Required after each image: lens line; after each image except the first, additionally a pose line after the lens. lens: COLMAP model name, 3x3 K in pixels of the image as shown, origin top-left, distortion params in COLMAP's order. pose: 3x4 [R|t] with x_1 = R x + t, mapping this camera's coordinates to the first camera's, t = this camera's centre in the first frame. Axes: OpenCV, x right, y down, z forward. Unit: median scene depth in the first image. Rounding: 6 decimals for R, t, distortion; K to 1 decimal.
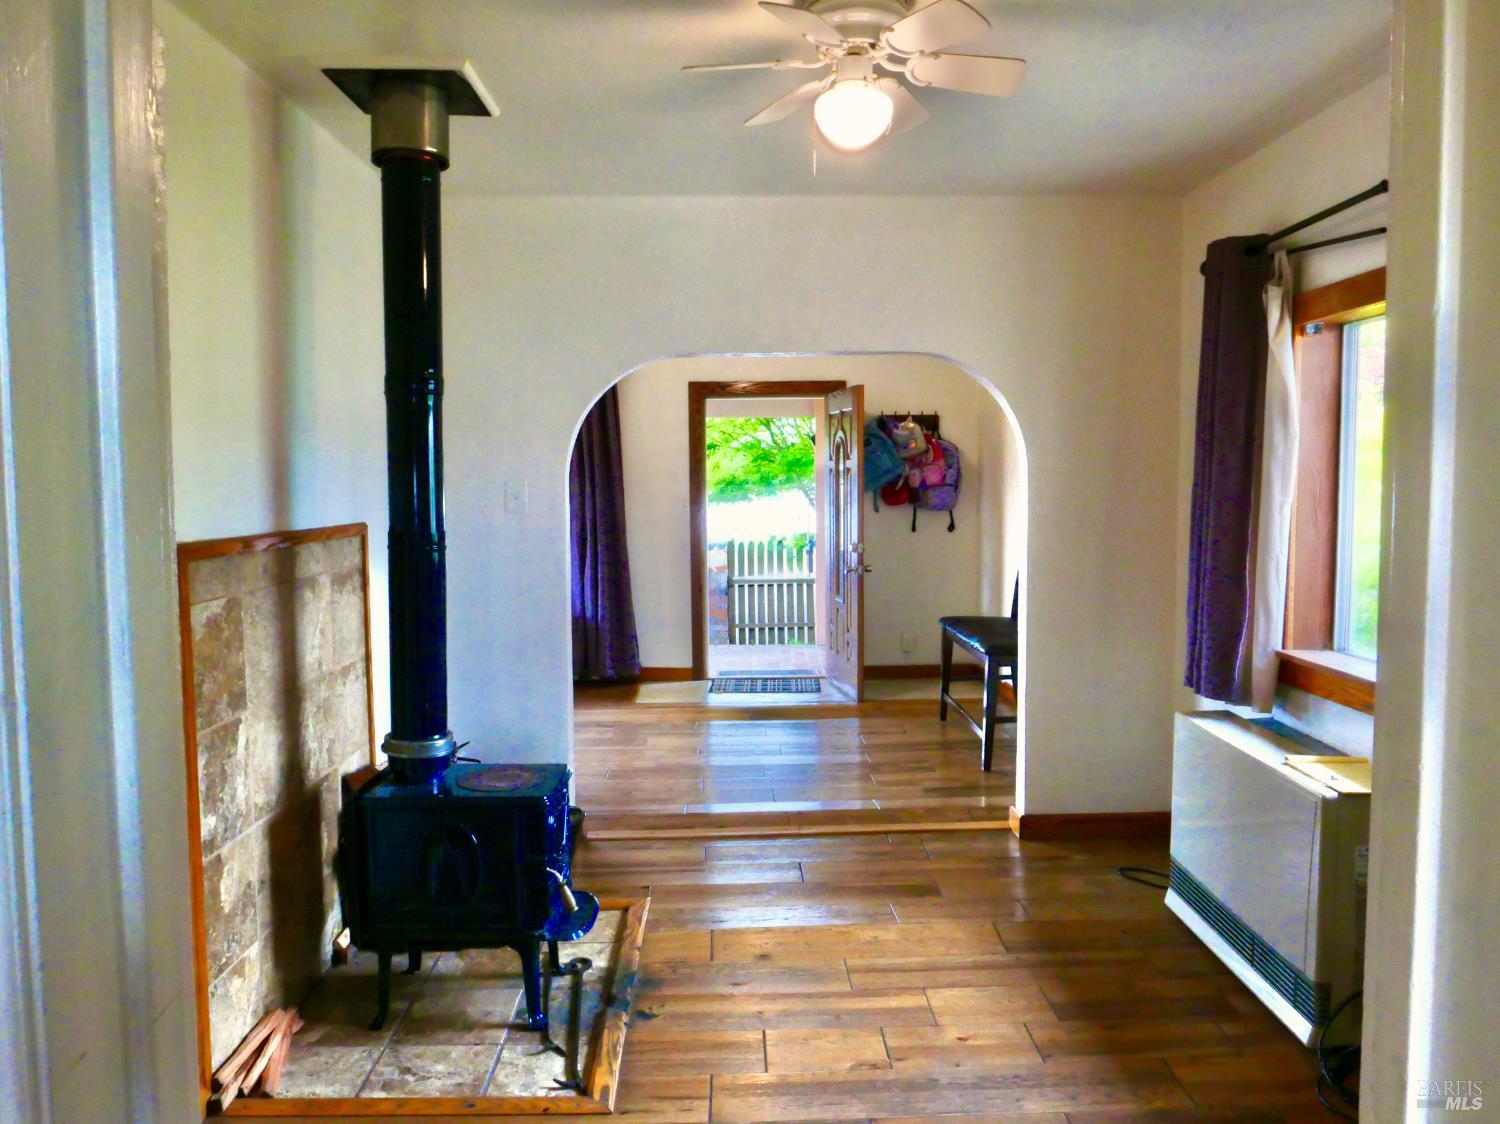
lens RADIAL K [[1079.4, 0, 750.0], [0, 1079.4, 562.0], [0, 0, 1]] dist [-0.009967, -0.000831]
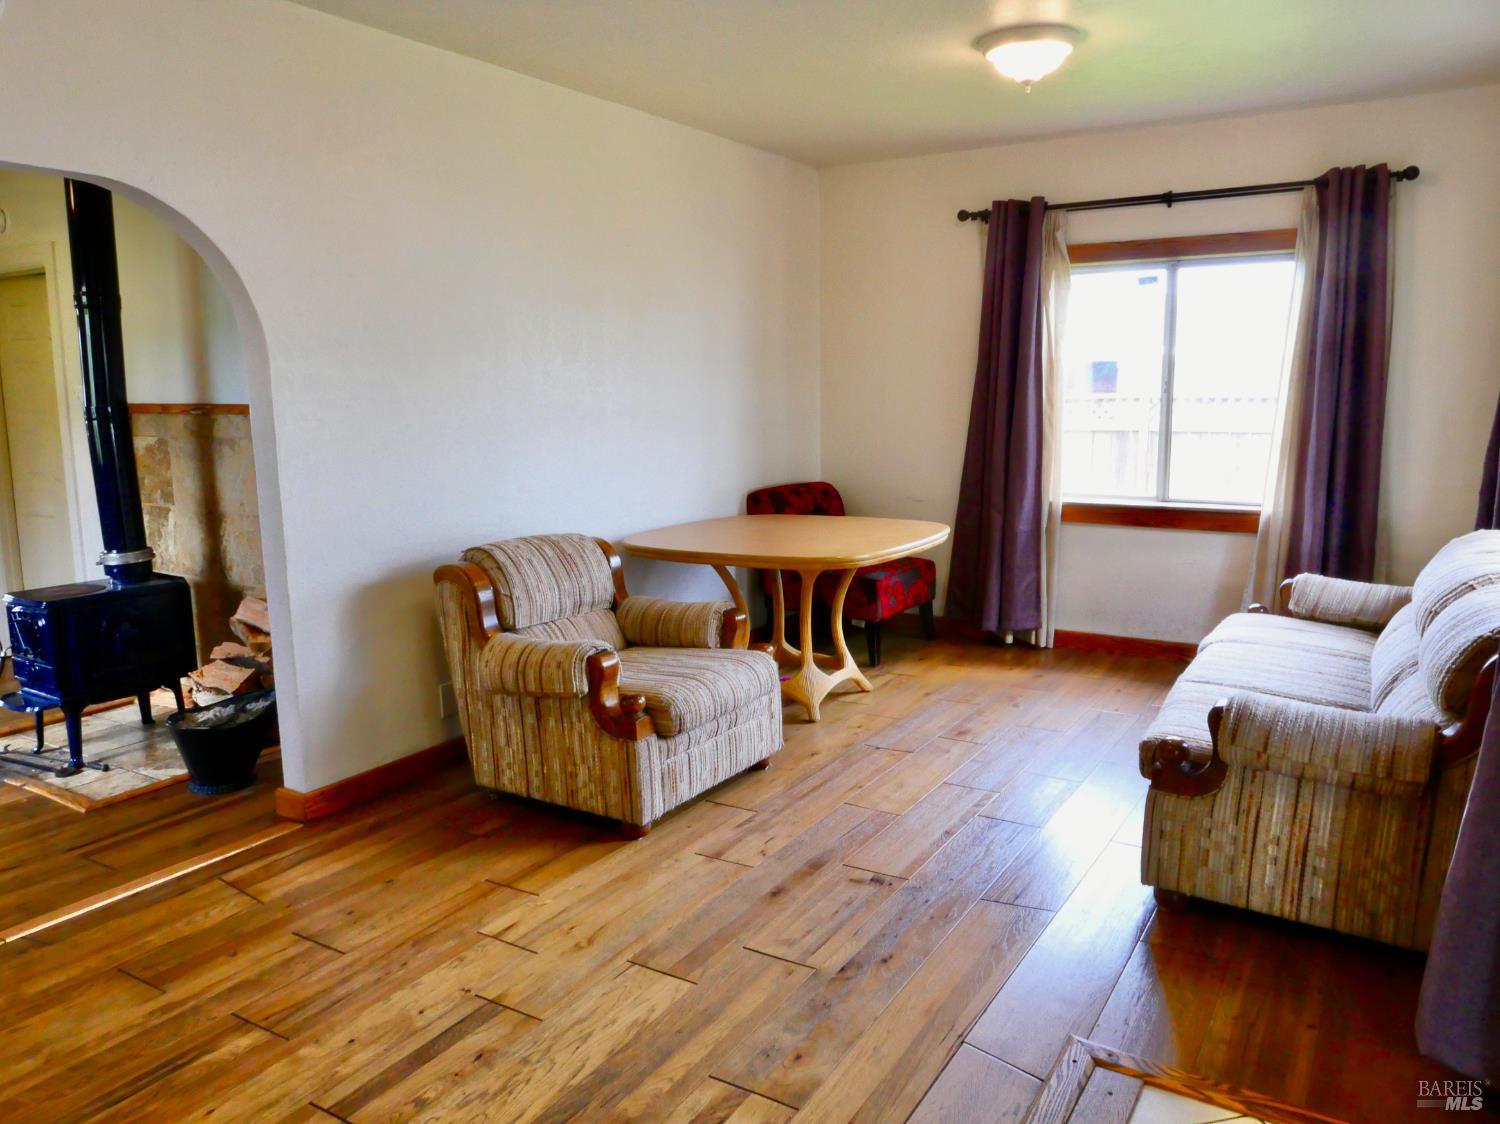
lens RADIAL K [[1079.4, 0, 750.0], [0, 1079.4, 562.0], [0, 0, 1]] dist [-0.009967, -0.000831]
pose [[-0.547229, 0.148827, -0.823645, 0.446824], [-0.049075, 0.976666, 0.209082, -0.174570], [0.835543, 0.154836, -0.527156, 2.621462]]
